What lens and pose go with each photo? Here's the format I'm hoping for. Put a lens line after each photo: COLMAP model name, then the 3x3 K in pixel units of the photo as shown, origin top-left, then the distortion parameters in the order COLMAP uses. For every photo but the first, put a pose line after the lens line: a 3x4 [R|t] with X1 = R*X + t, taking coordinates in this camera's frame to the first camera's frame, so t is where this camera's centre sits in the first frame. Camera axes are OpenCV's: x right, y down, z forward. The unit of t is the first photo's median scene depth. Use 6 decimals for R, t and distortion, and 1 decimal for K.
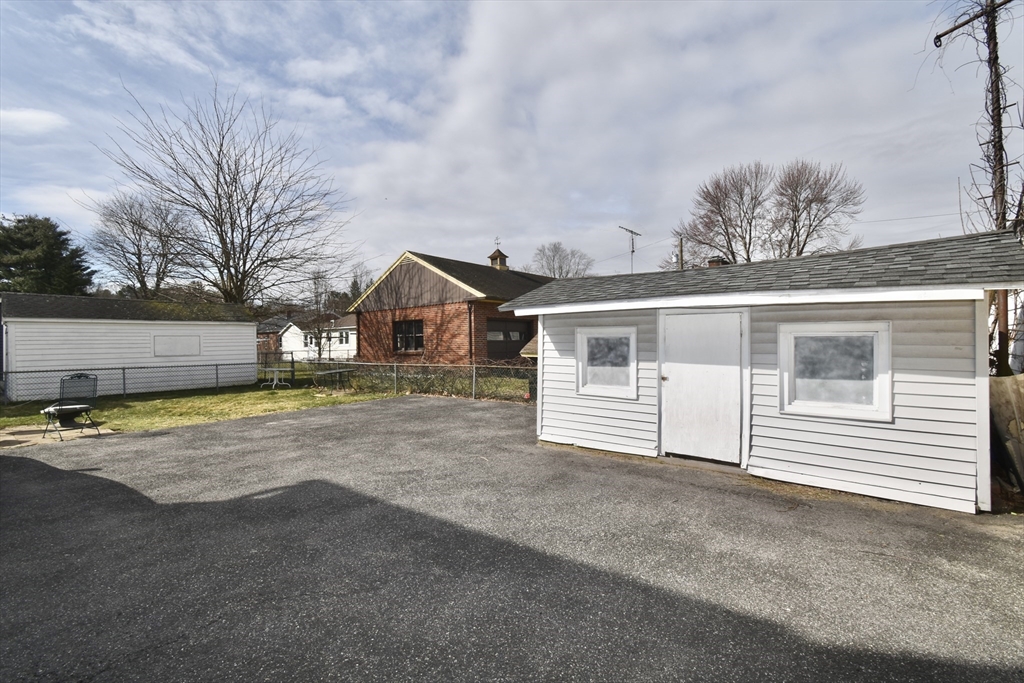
lens RADIAL K [[447.1, 0, 525.1], [0, 447.1, 341.4], [0, 0, 1]] dist [0.017689, -0.022549]
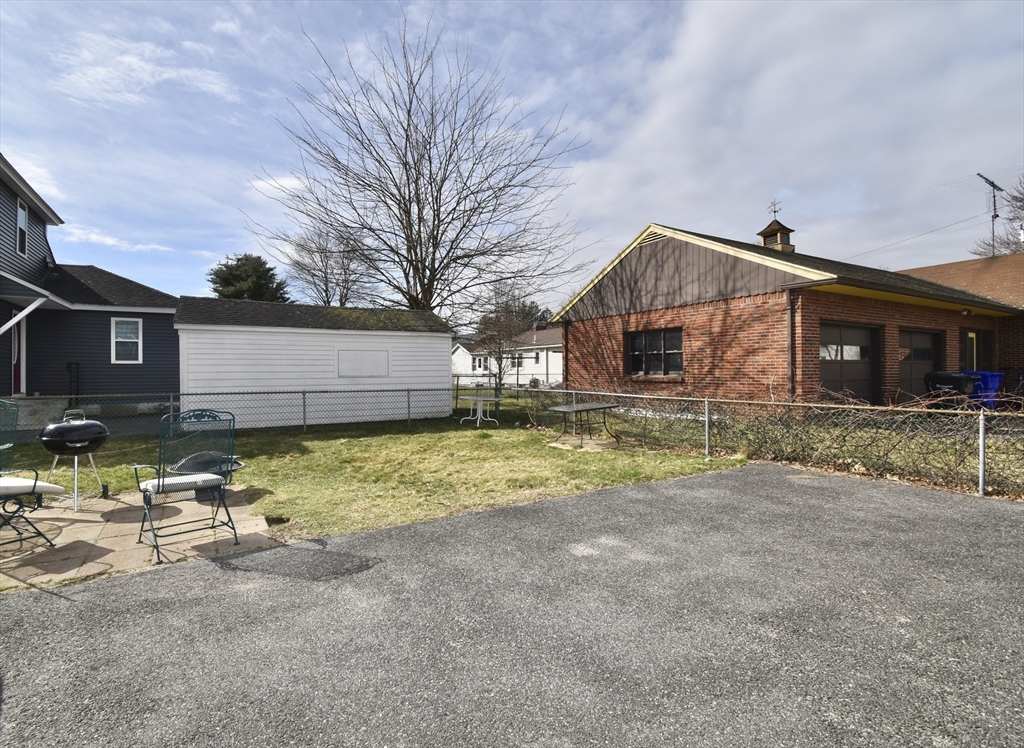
lens RADIAL K [[503.8, 0, 512.0], [0, 503.8, 374.0], [0, 0, 1]] dist [0.001018, -0.000099]
pose [[0.936270, 0.016057, -0.350913, -0.198989], [-0.011362, 0.999816, 0.015434, 0.009550], [0.351097, -0.010464, 0.936281, 0.239363]]
